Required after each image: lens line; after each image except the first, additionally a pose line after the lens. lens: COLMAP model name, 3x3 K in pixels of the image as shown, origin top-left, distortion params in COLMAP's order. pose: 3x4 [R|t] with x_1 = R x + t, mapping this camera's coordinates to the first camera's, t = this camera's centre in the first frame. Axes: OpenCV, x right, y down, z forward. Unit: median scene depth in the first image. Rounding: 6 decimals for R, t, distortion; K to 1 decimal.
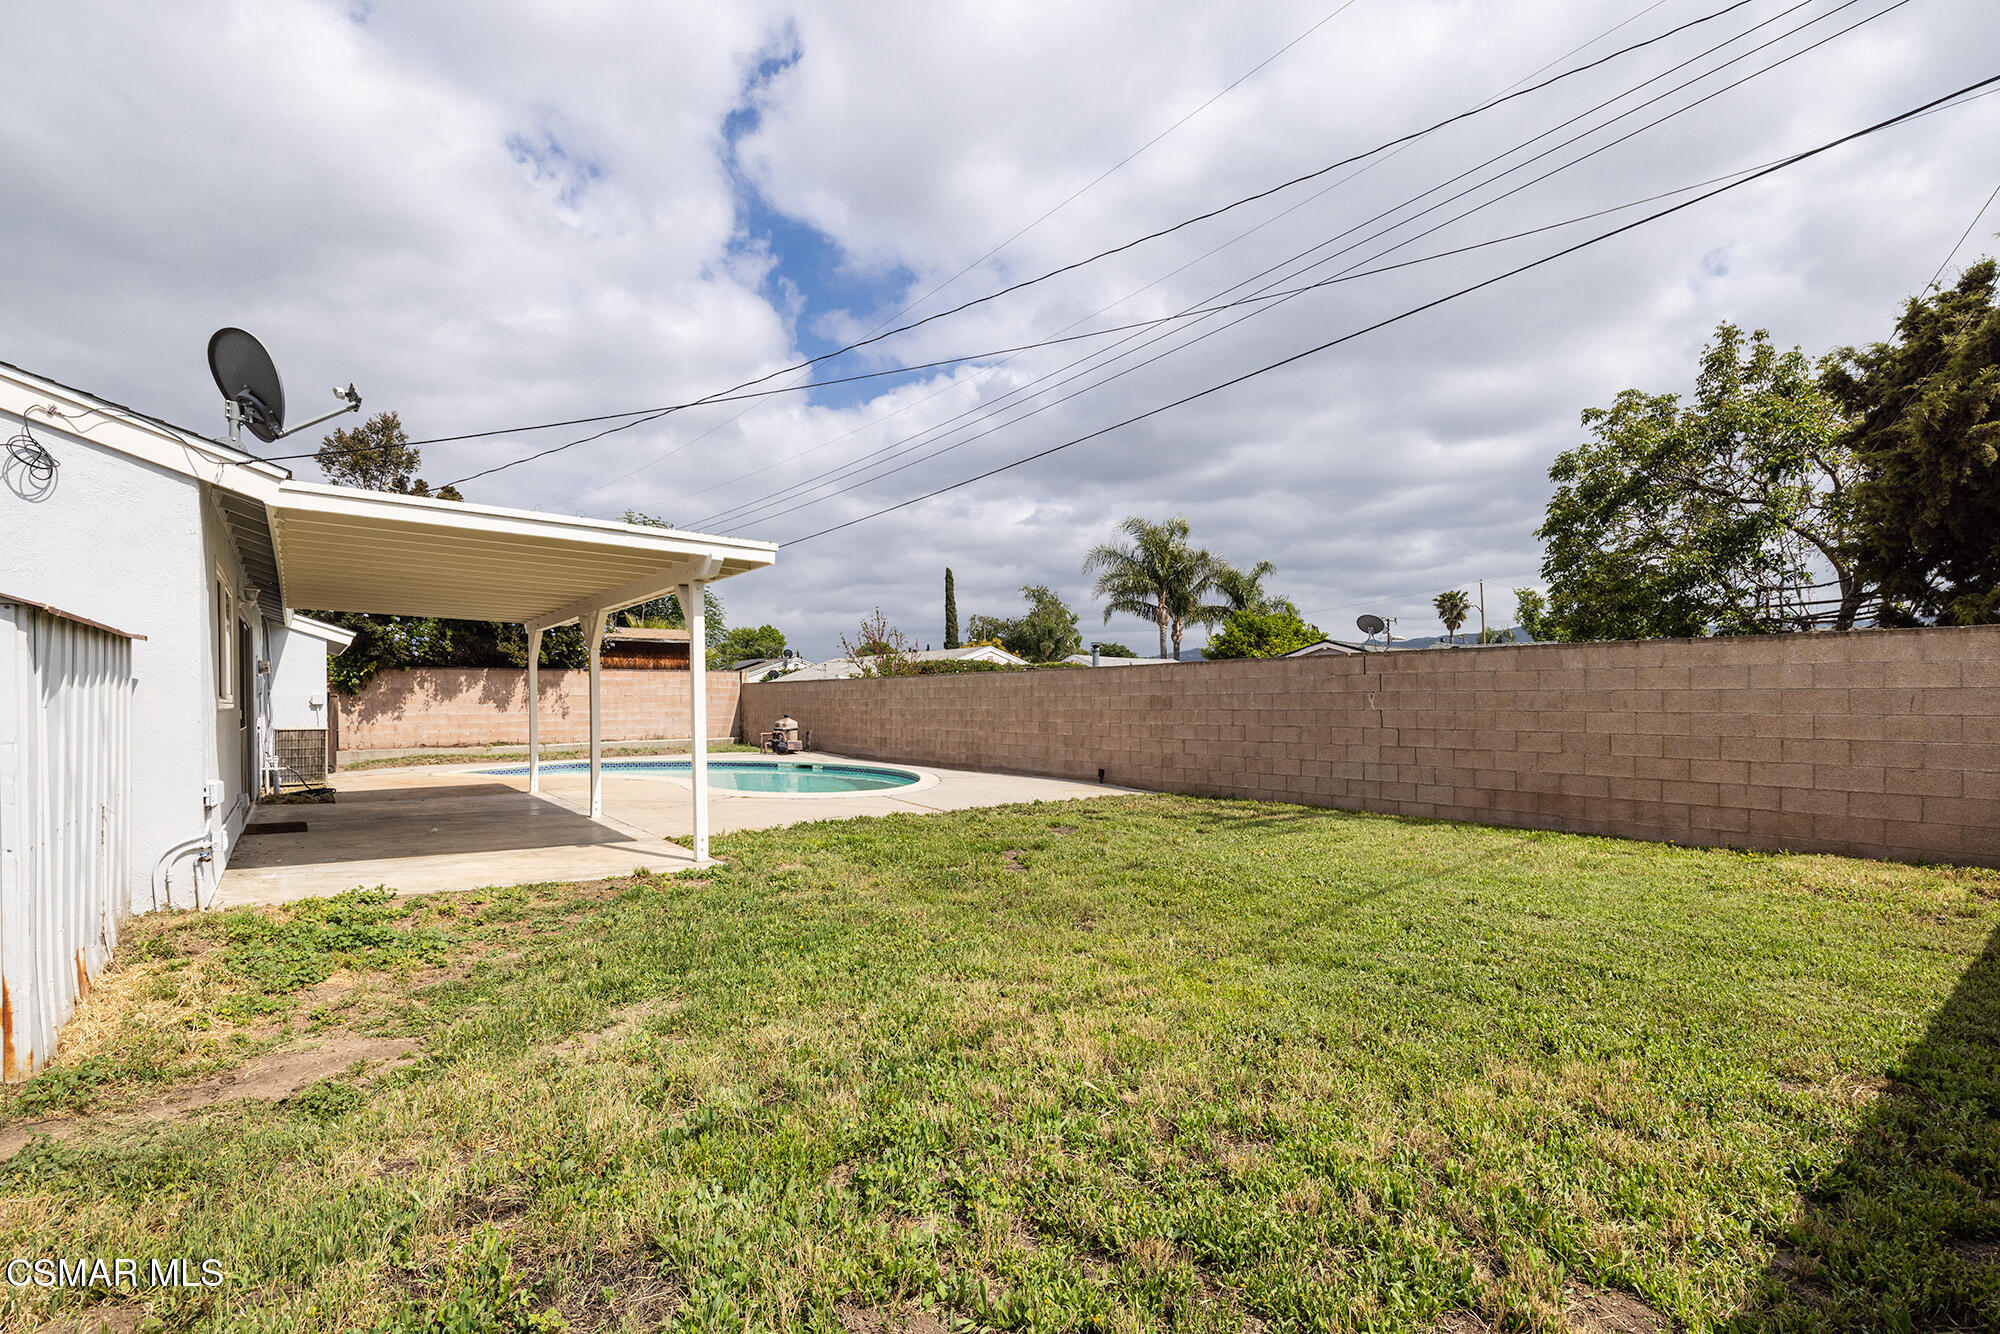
lens RADIAL K [[860.8, 0, 985.3], [0, 860.8, 709.2], [0, 0, 1]] dist [0.001576, 0.000347]
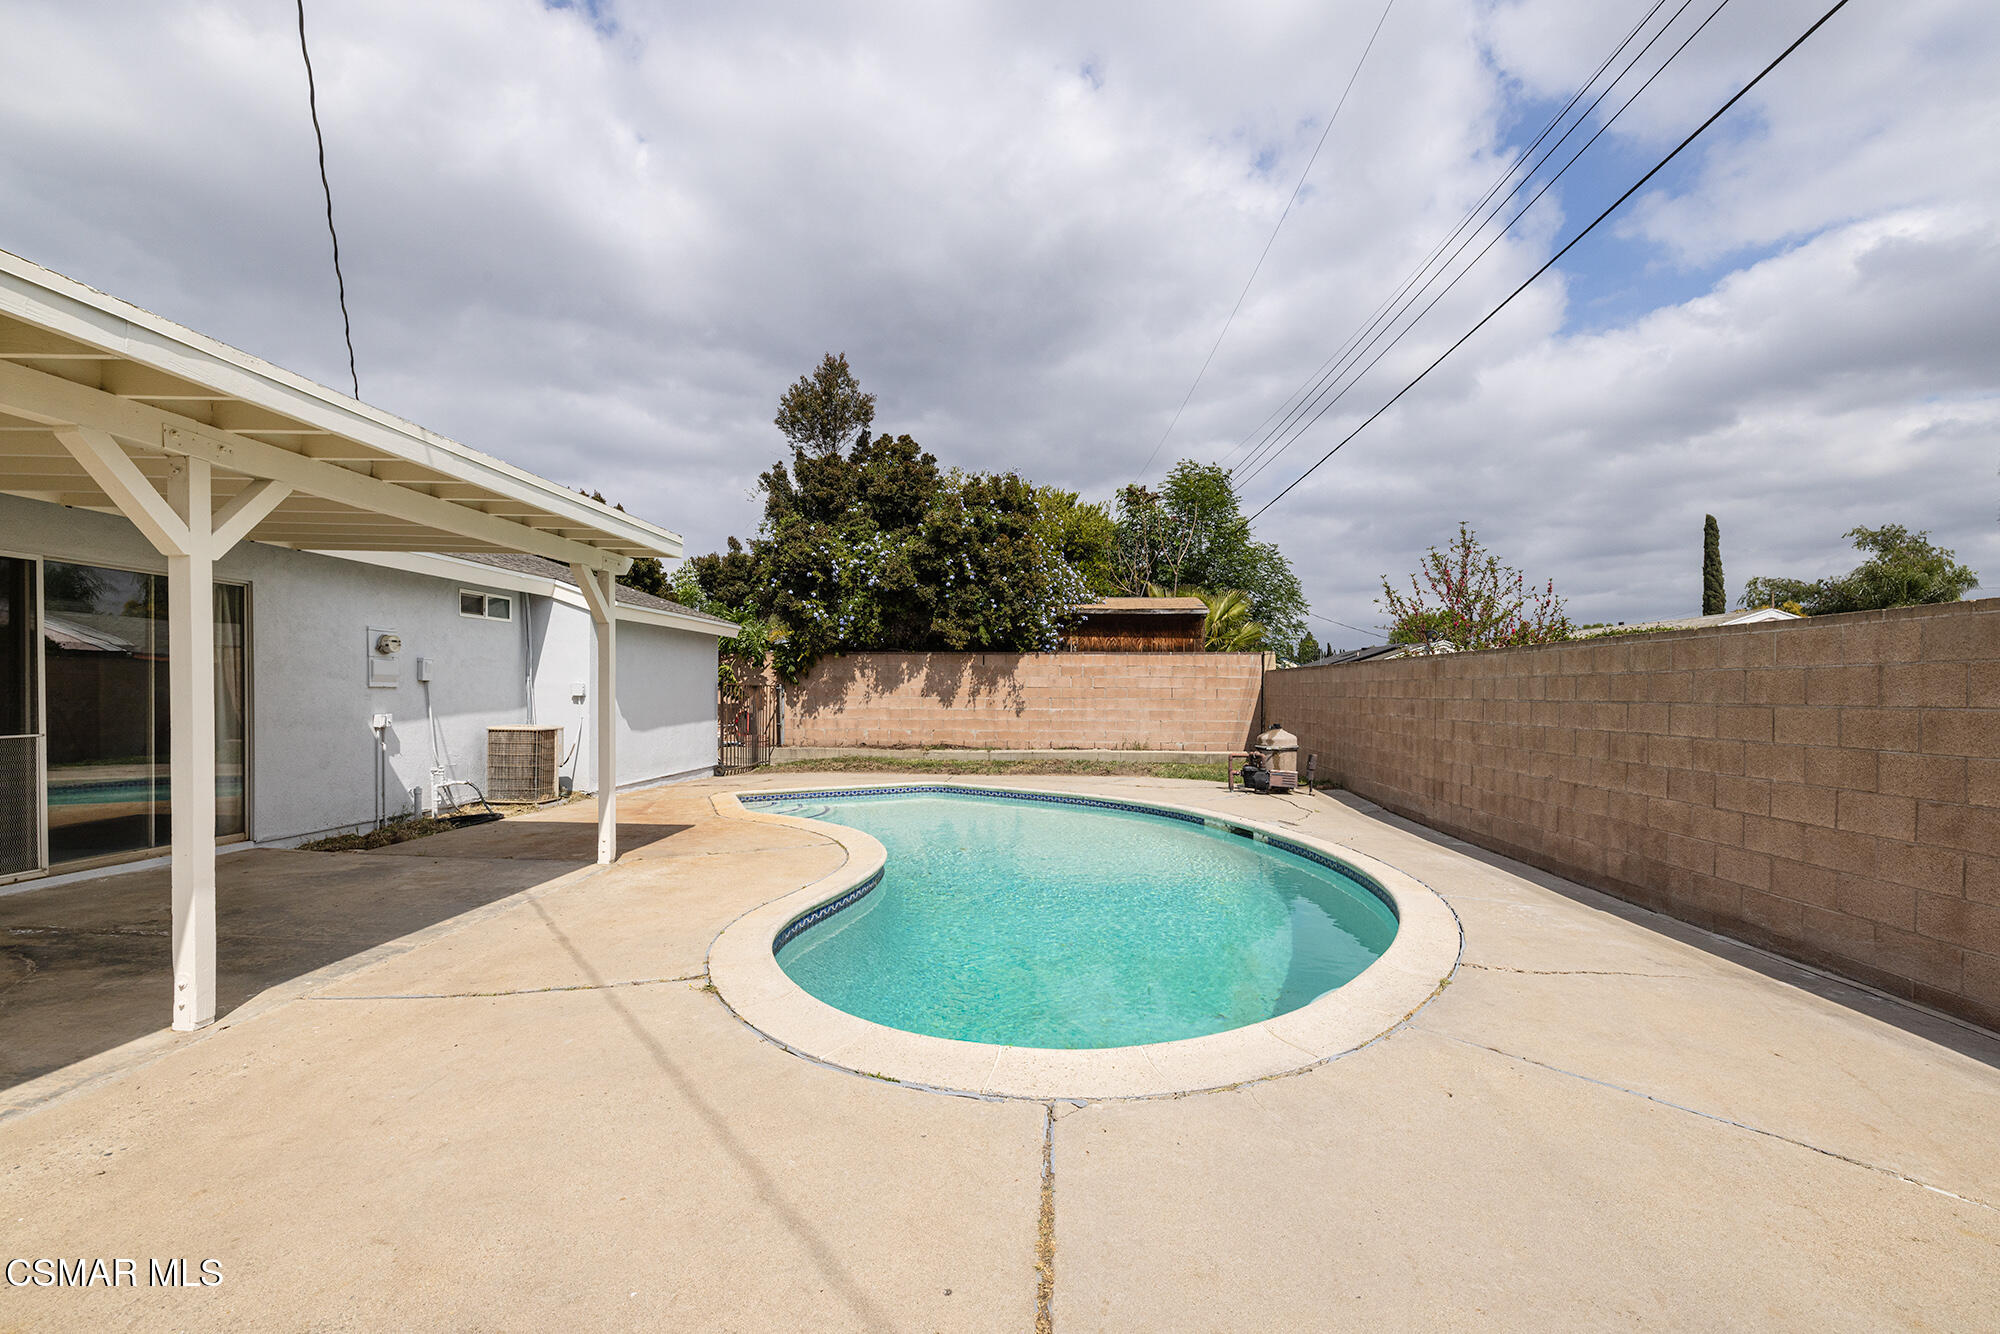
lens RADIAL K [[884.3, 0, 1010.8], [0, 884.3, 711.6], [0, 0, 1]] dist [0.003075, 0.000191]
pose [[0.757128, 0.026675, -0.652722, 0.020806], [-0.019505, 0.999644, 0.018228, -0.009140], [0.652976, -0.001069, 0.757378, 0.442554]]
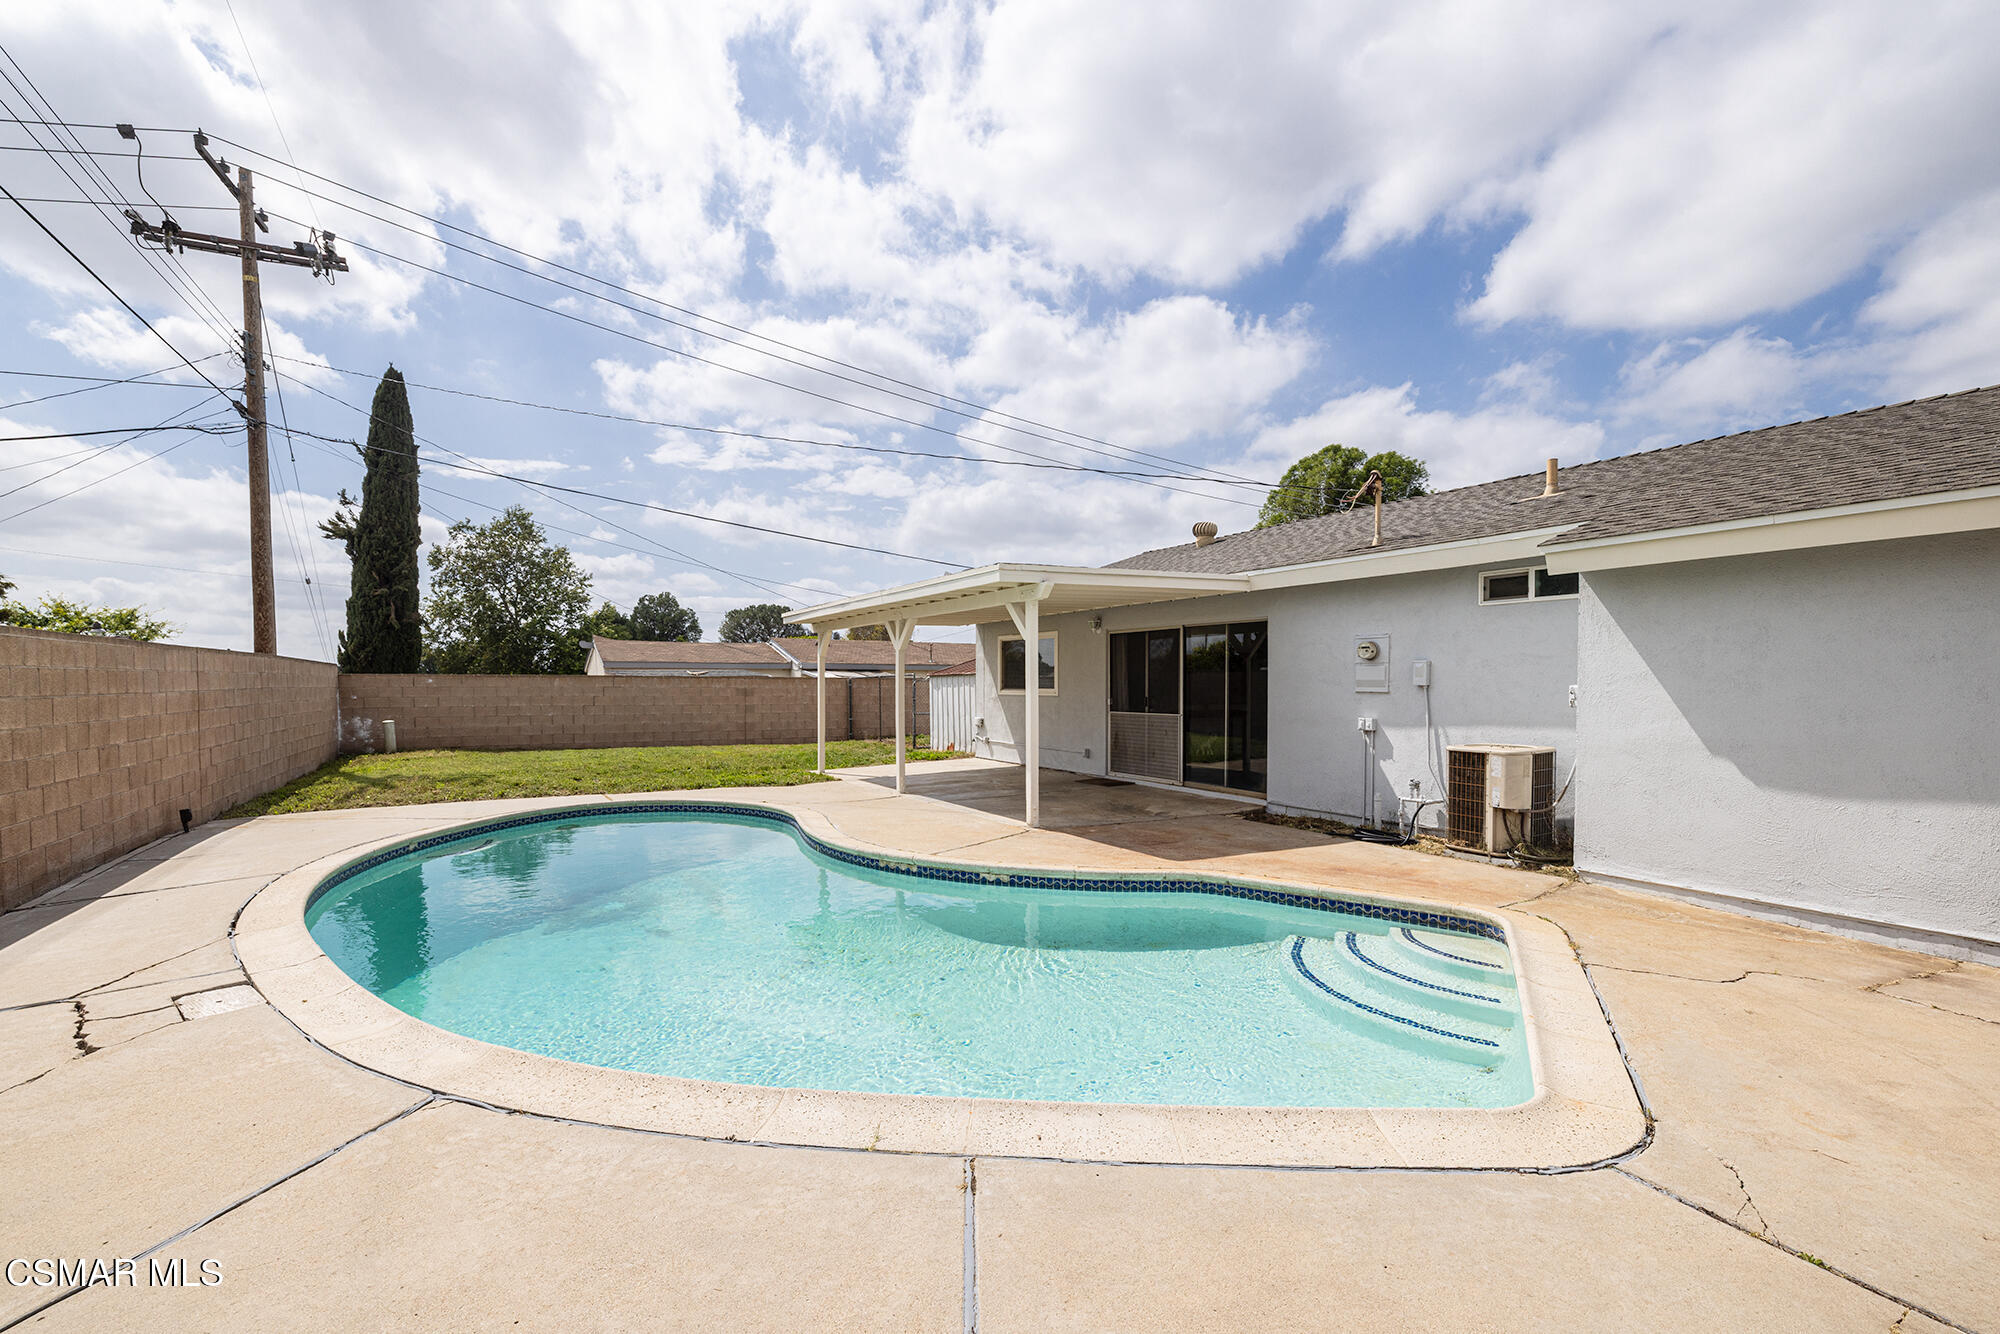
lens RADIAL K [[868.5, 0, 1000.0], [0, 868.5, 667.0], [0, 0, 1]] dist [0.000101, -0.000030]
pose [[-0.985738, 0.008222, 0.168087, -0.368759], [0.005915, 0.999881, -0.014217, -0.014927], [-0.168184, -0.013020, -0.985670, 1.022441]]
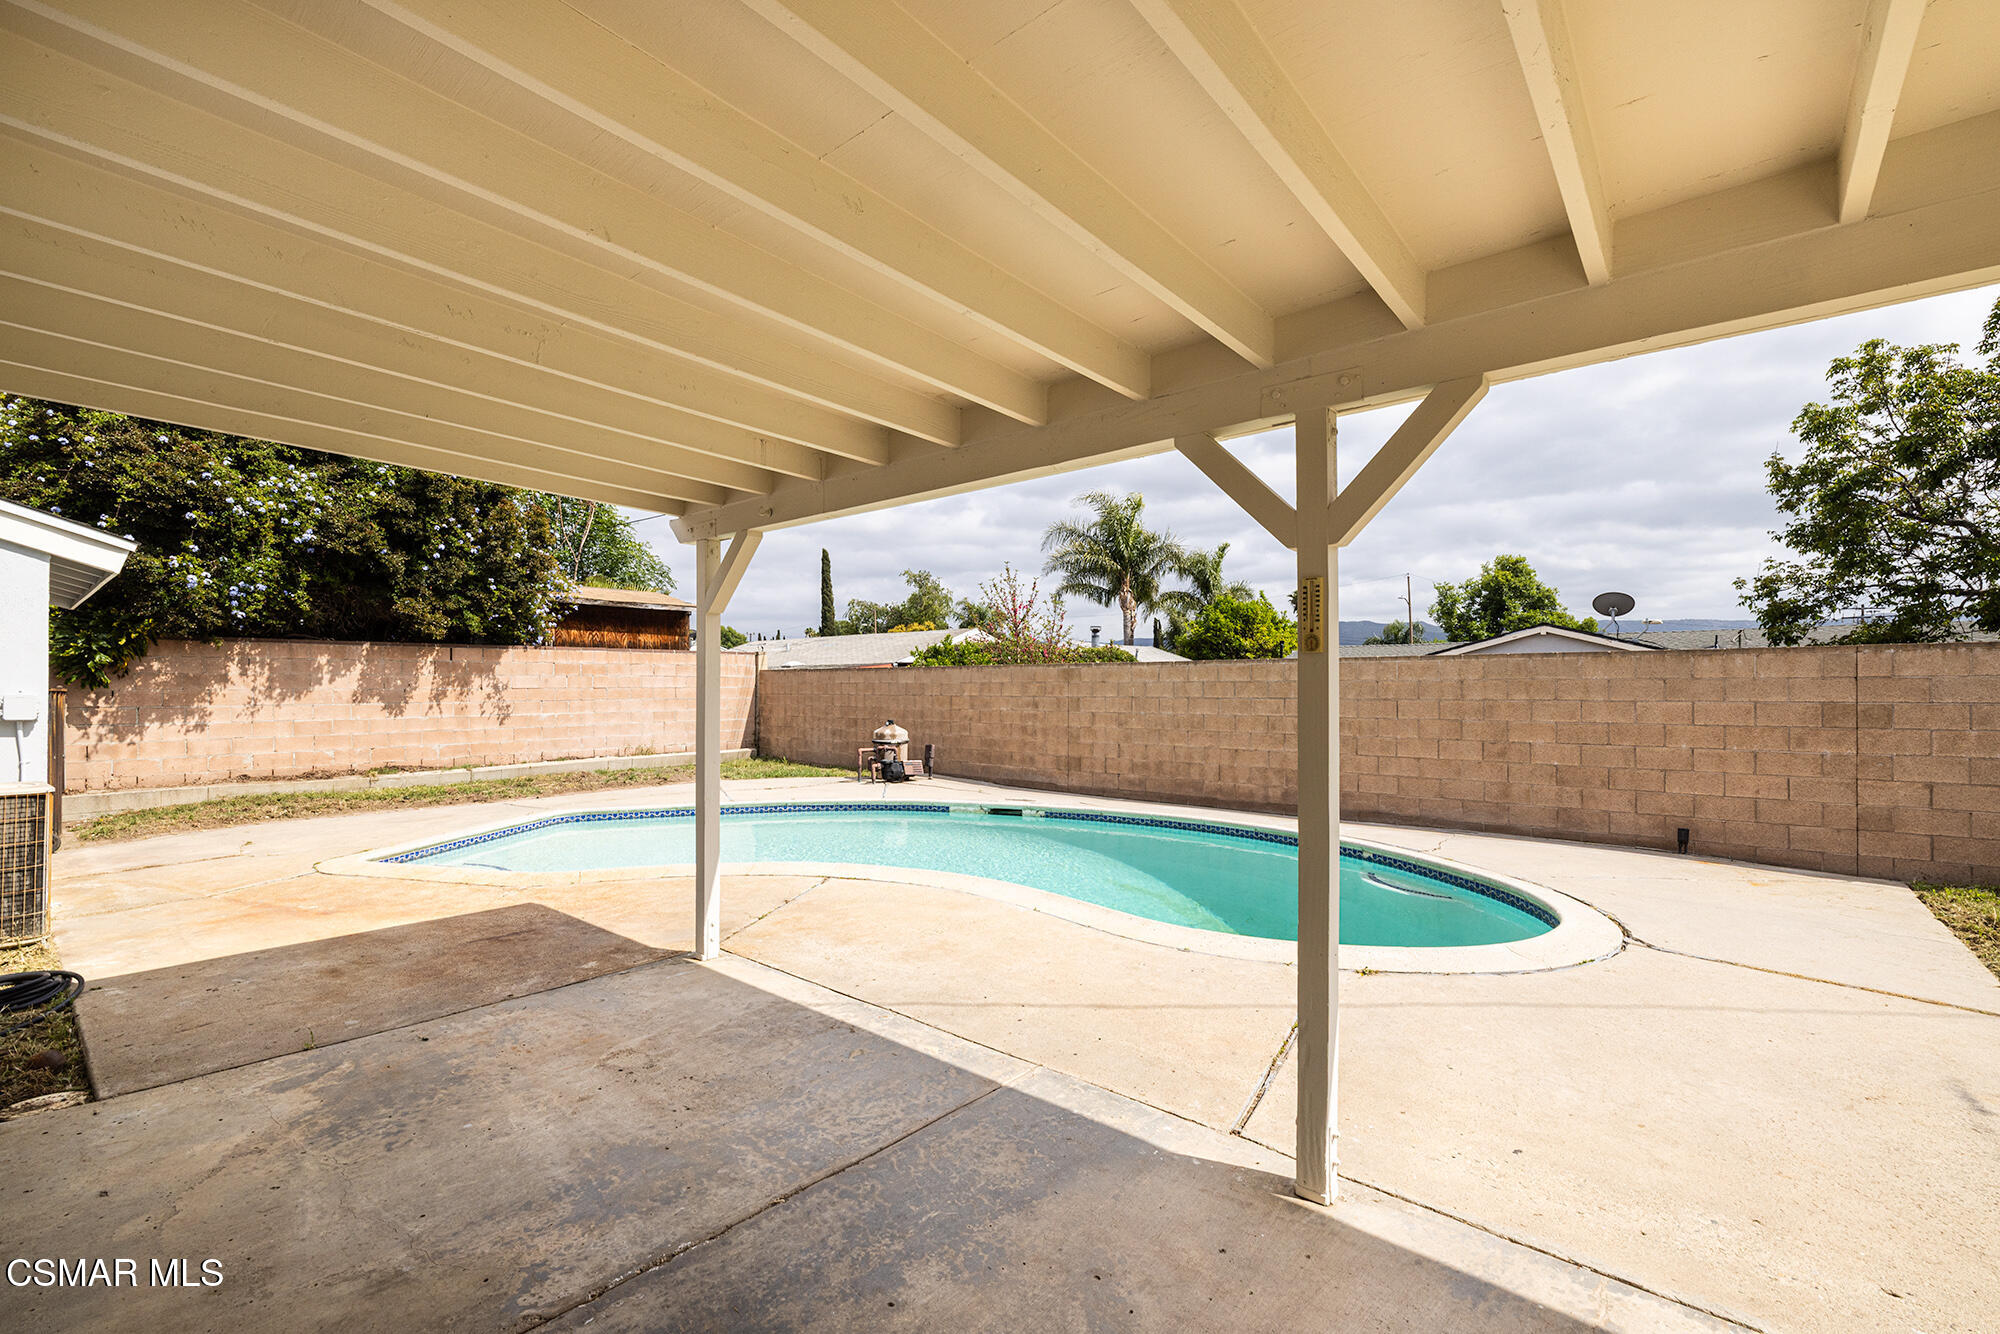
lens RADIAL K [[845.7, 0, 1011.6], [0, 845.7, 687.7], [0, 0, 1]] dist [0.000834, 0.000138]
pose [[0.978418, 0.003892, 0.206597, -0.280320], [-0.001855, 0.999948, -0.010052, -0.011871], [-0.206626, 0.009452, 0.978374, 0.359947]]
